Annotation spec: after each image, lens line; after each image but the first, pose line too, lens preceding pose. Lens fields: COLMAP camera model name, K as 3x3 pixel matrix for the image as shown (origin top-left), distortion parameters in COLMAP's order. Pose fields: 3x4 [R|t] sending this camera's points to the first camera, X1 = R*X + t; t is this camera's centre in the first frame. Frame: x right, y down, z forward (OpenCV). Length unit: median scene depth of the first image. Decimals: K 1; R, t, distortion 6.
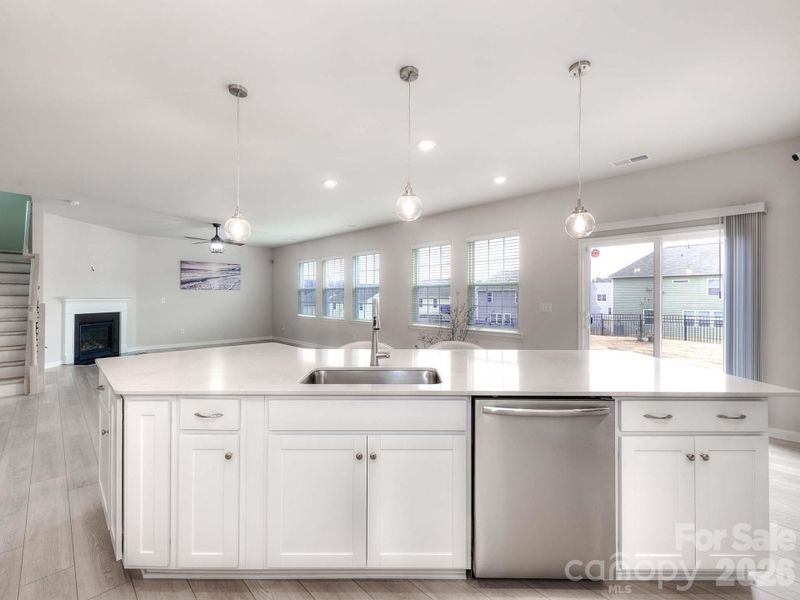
lens RADIAL K [[347.2, 0, 400.3], [0, 347.2, 296.7], [0, 0, 1]] dist [0.001140, -0.000589]
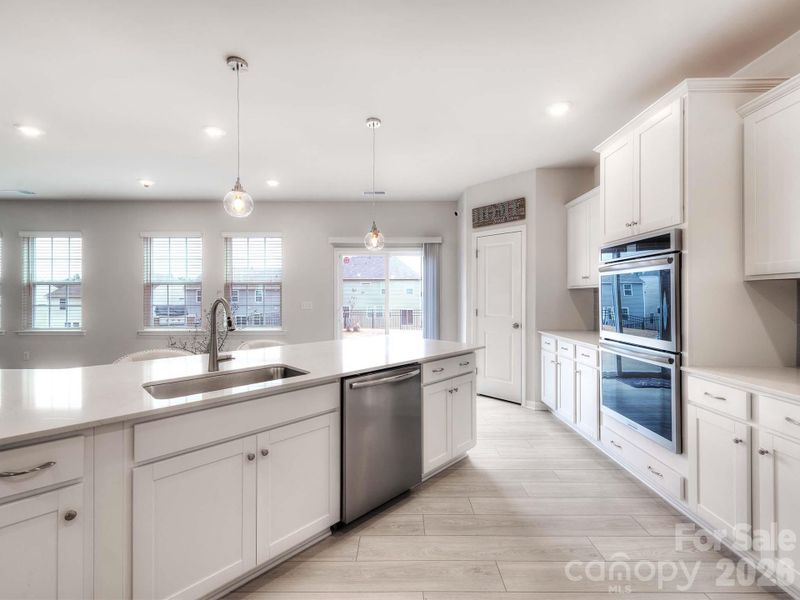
lens RADIAL K [[347.2, 0, 400.3], [0, 347.2, 296.7], [0, 0, 1]] dist [0.001140, -0.000589]
pose [[0.701860, -0.003091, 0.712308, -0.228749], [0.000846, 0.999993, 0.003506, -0.000263], [-0.712314, -0.001859, 0.701858, 0.000467]]
